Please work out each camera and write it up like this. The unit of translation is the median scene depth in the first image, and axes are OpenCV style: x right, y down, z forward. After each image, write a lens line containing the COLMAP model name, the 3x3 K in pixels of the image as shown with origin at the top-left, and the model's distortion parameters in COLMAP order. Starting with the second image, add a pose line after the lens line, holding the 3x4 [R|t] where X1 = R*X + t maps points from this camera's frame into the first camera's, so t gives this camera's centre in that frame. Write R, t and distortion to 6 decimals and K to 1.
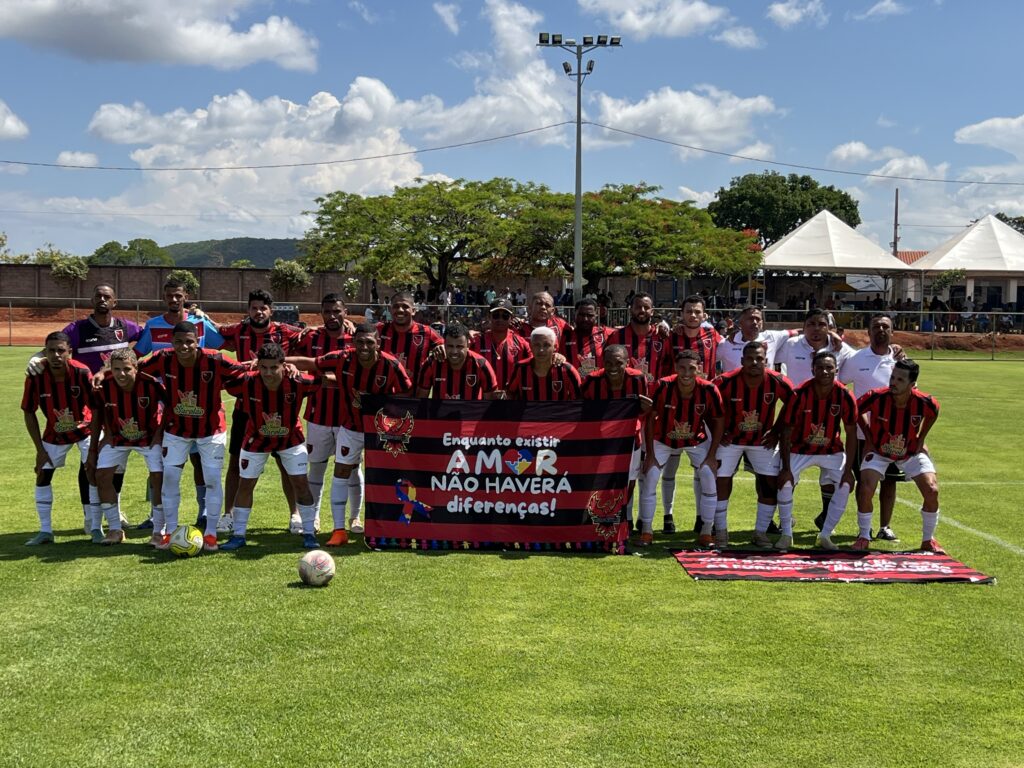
lens RADIAL K [[1479.3, 0, 512.0], [0, 1479.3, 384.0], [0, 0, 1]] dist [0.231777, 0.006306]
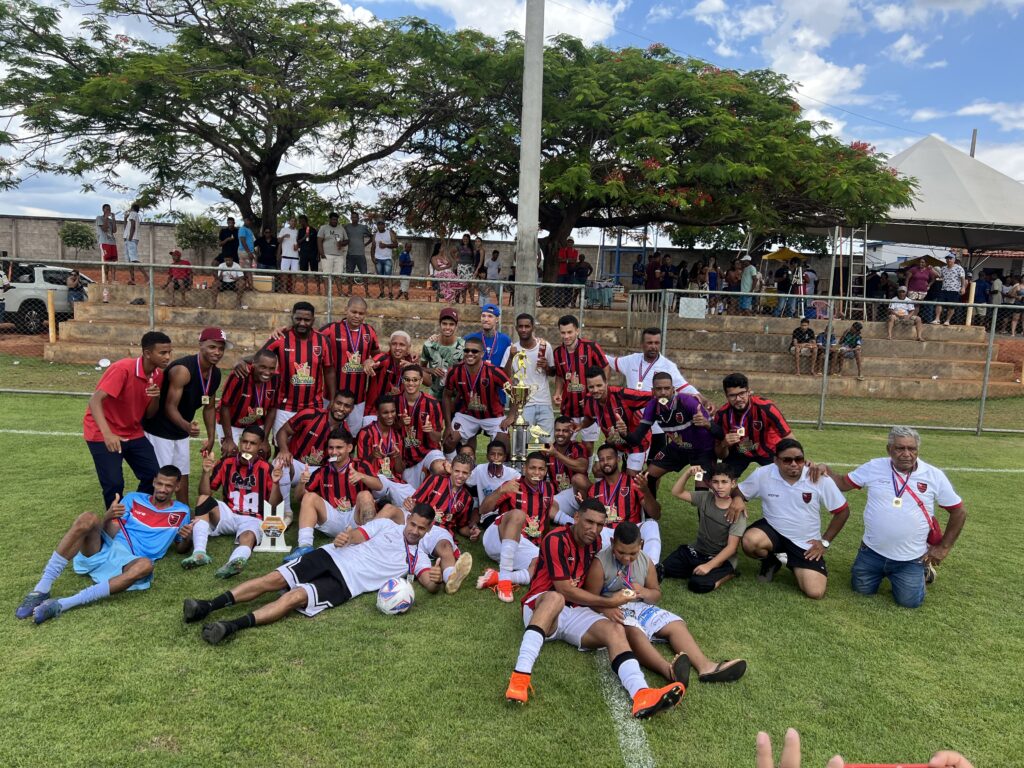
lens RADIAL K [[773.5, 0, 512.0], [0, 773.5, 384.0], [0, 0, 1]] dist [0.007453, 0.004209]
pose [[0.998899, 0.028076, 0.037595, 0.030023], [-0.031222, 0.995814, 0.085908, -0.037716], [-0.035025, -0.086987, 0.995594, 0.705544]]
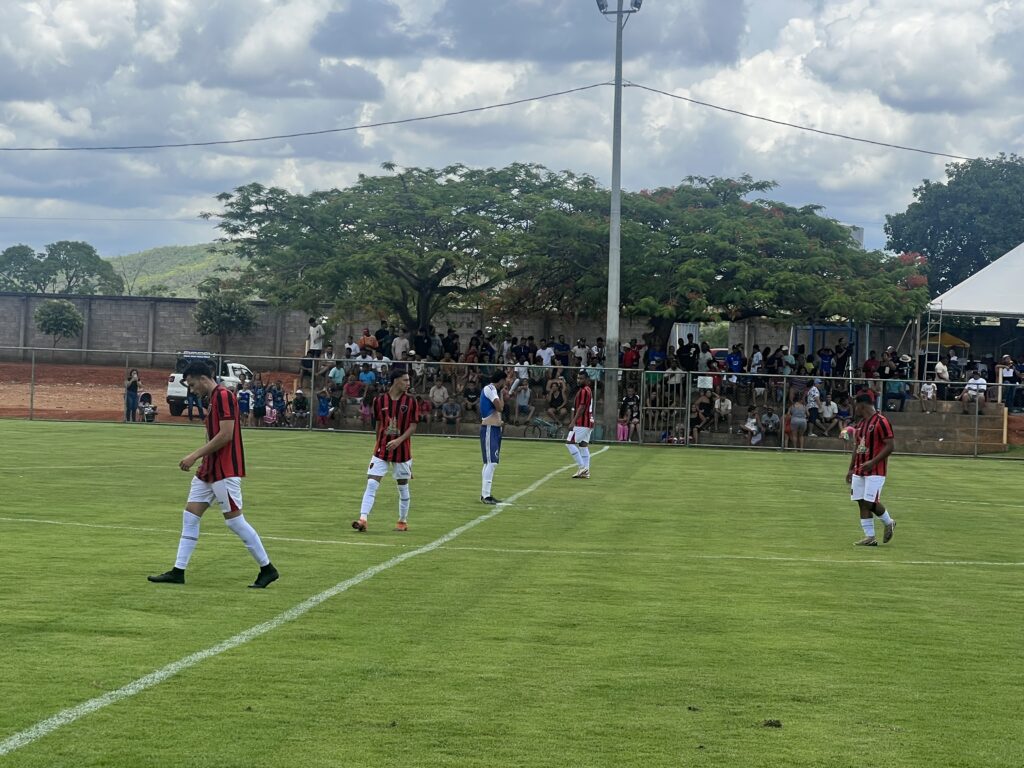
lens RADIAL K [[2719.9, 0, 512.0], [0, 2719.9, 384.0], [0, 0, 1]] dist [-0.007910, 0.400864]
pose [[0.996378, 0.022188, -0.082090, 0.087248], [-0.026021, 0.998606, -0.045916, 0.008745], [0.080956, 0.047886, 0.995567, -0.153957]]
